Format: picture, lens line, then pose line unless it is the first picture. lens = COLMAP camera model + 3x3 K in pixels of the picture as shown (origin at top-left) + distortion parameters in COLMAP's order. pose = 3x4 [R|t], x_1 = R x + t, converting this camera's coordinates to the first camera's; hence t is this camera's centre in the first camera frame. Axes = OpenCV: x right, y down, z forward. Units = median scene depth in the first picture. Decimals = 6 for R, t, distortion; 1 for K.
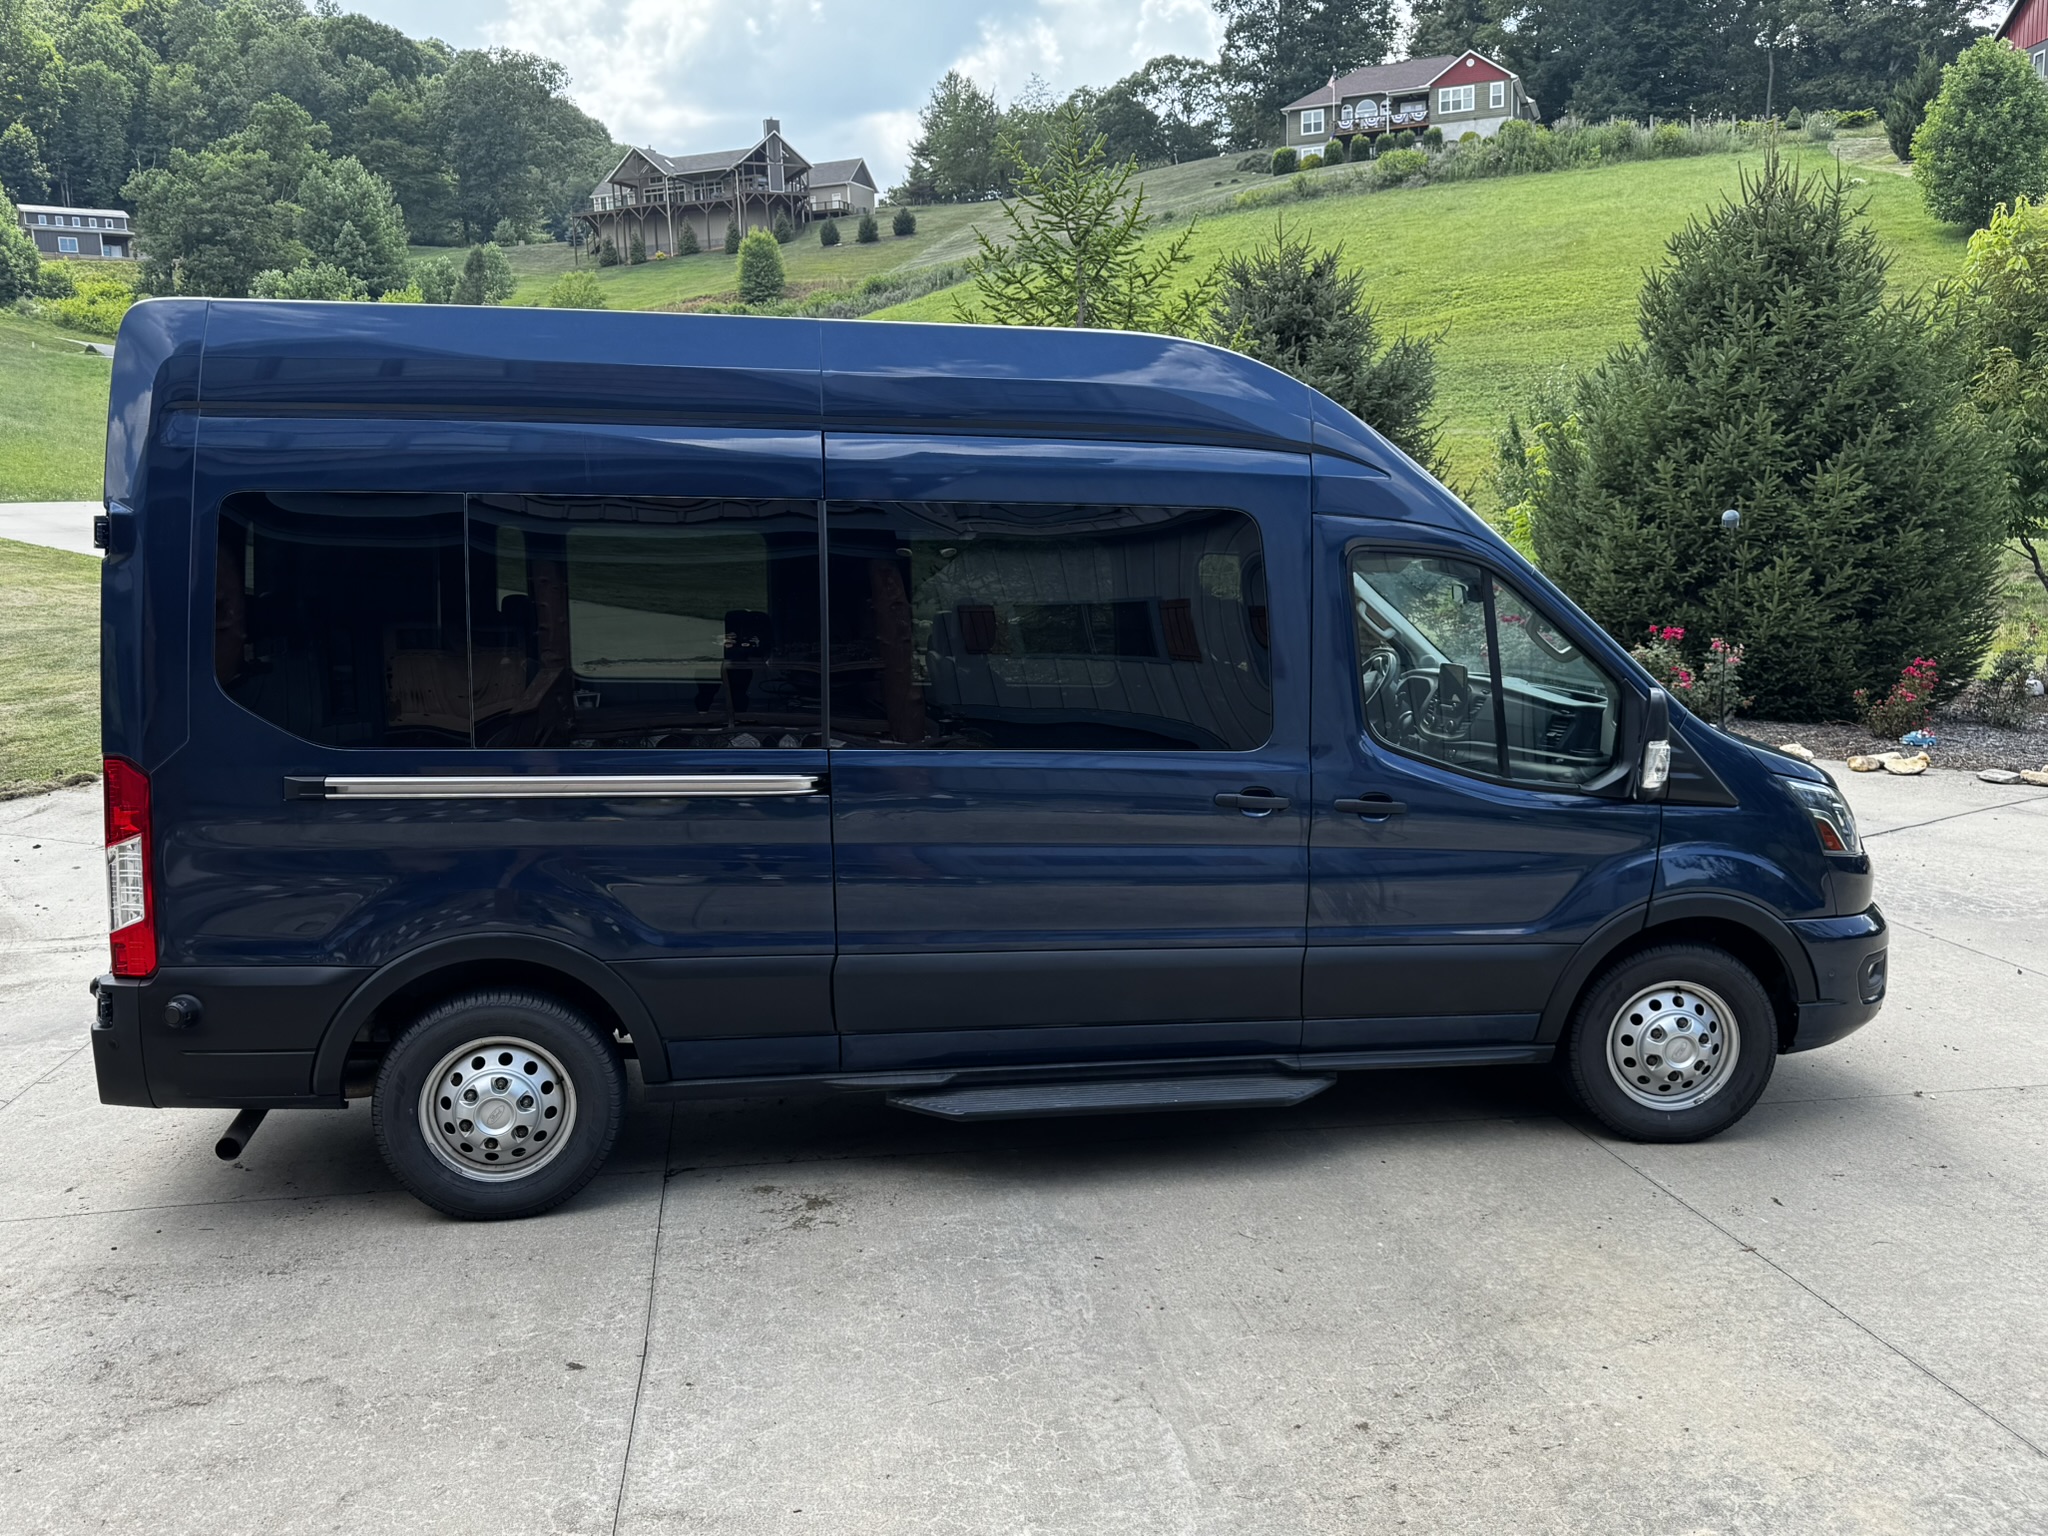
lens RADIAL K [[1672.8, 0, 1022.6], [0, 1672.8, 768.8], [0, 0, 1]] dist [0.039612, -0.013394]
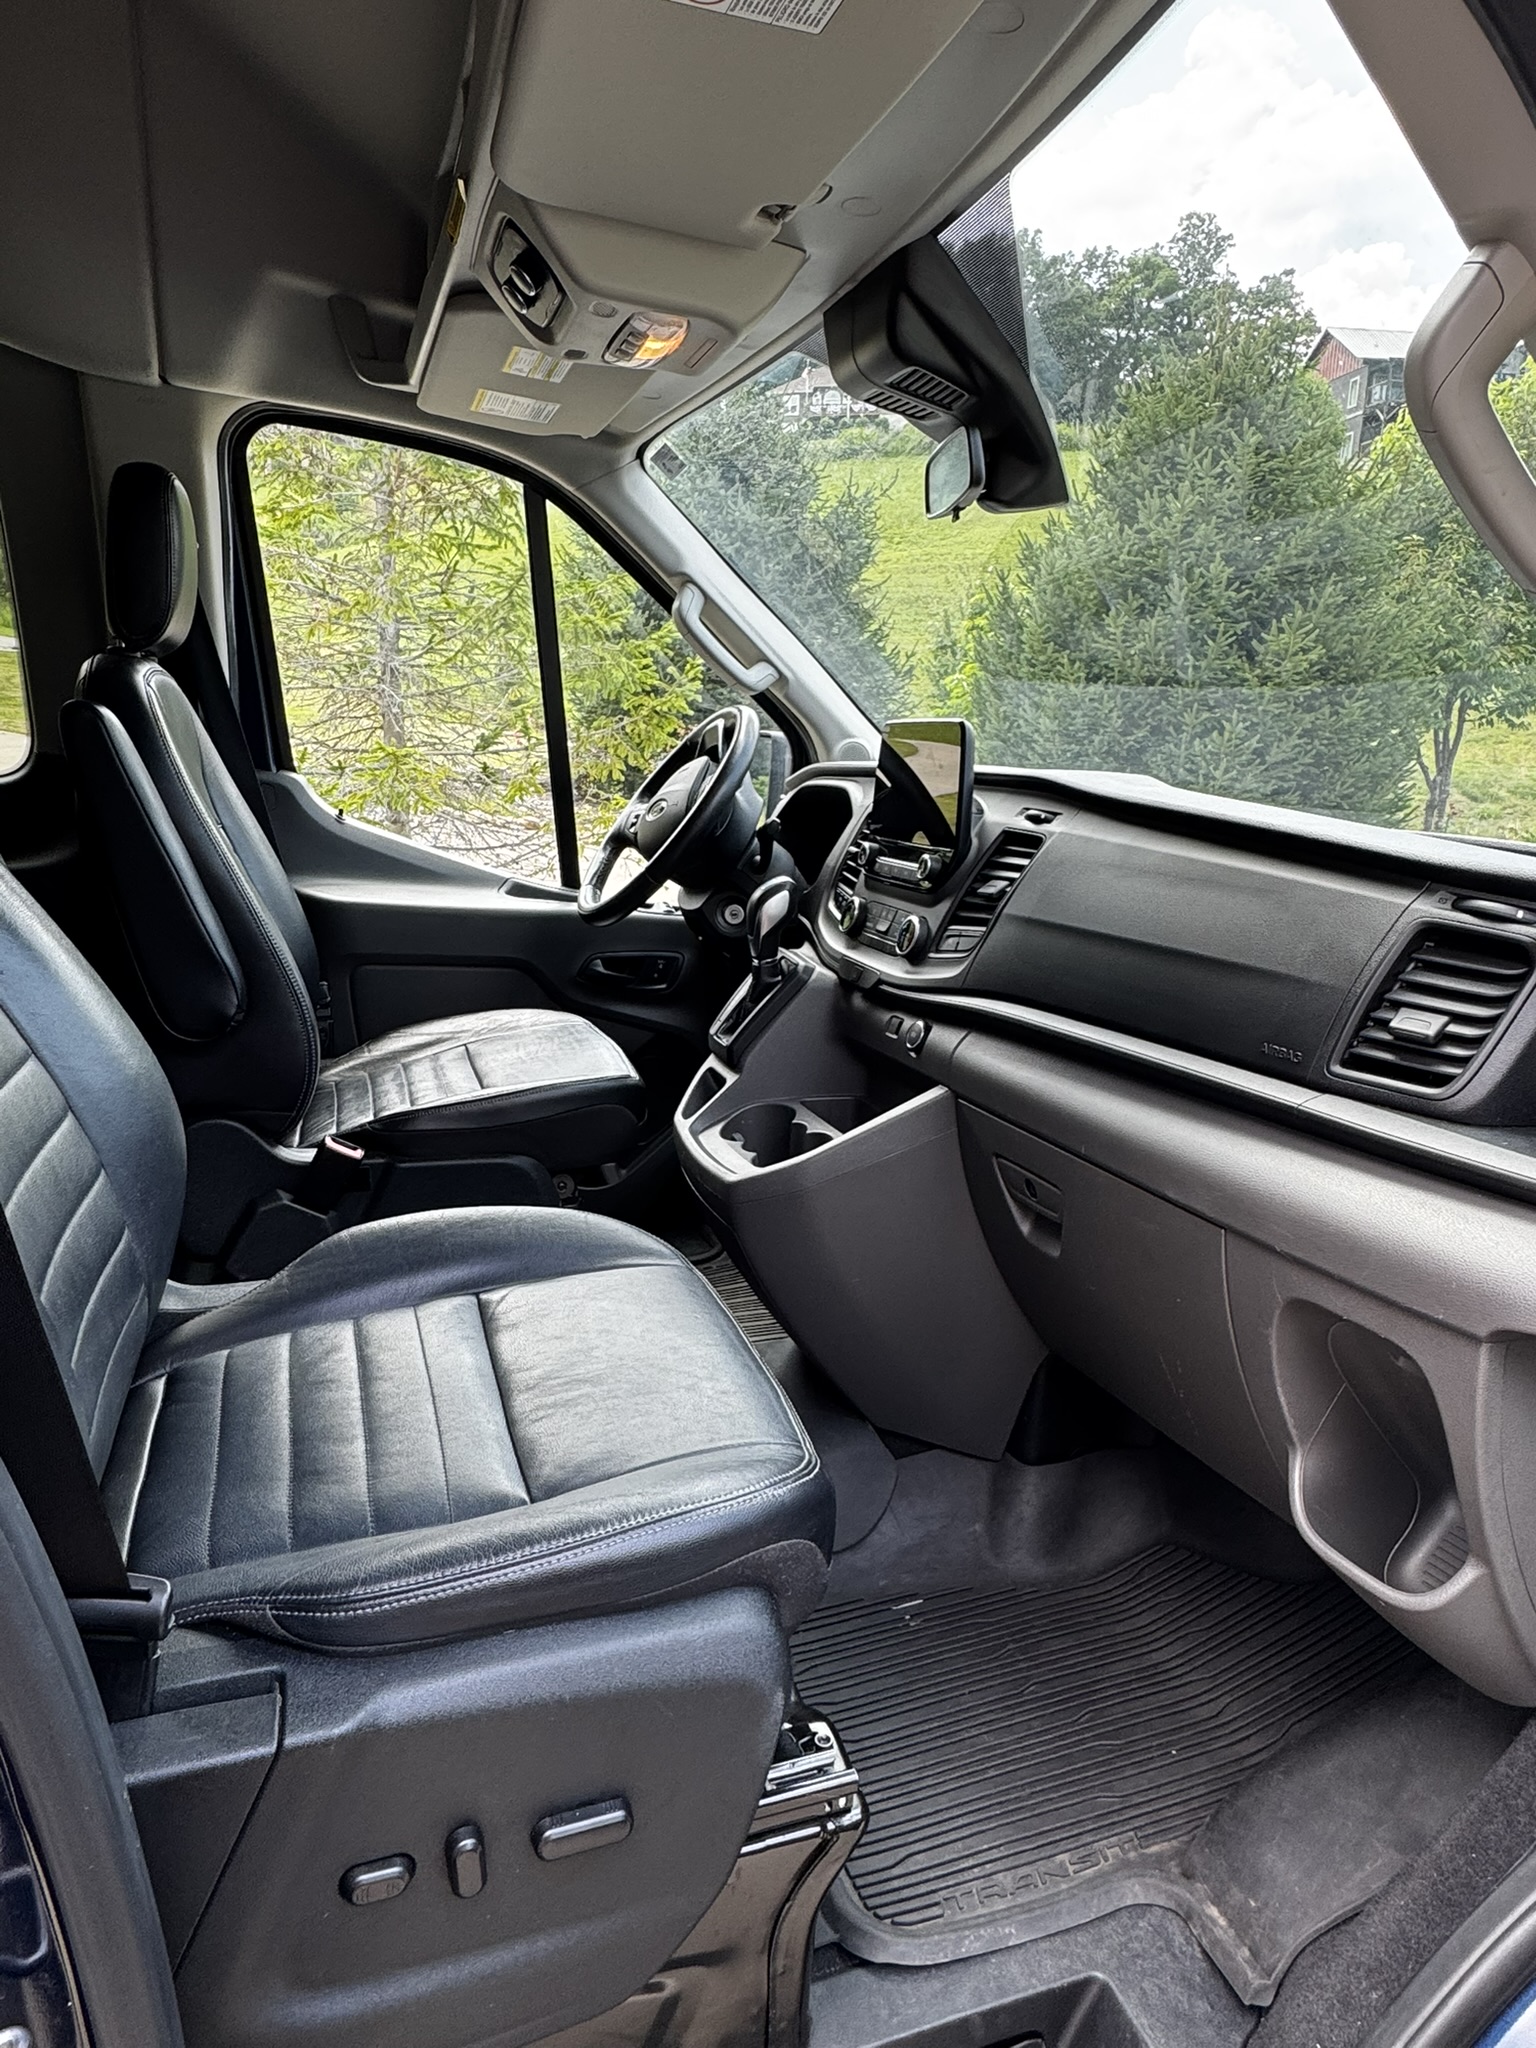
lens RADIAL K [[1275.8, 0, 770.6], [0, 1275.8, 1018.8], [0, 0, 1]] dist [0.000695, 0.000057]
pose [[0.986160, 0.012906, 0.165291, 0.078483], [-0.026639, 0.996347, 0.081141, -0.011263], [-0.163640, -0.084421, 0.982901, 0.316613]]
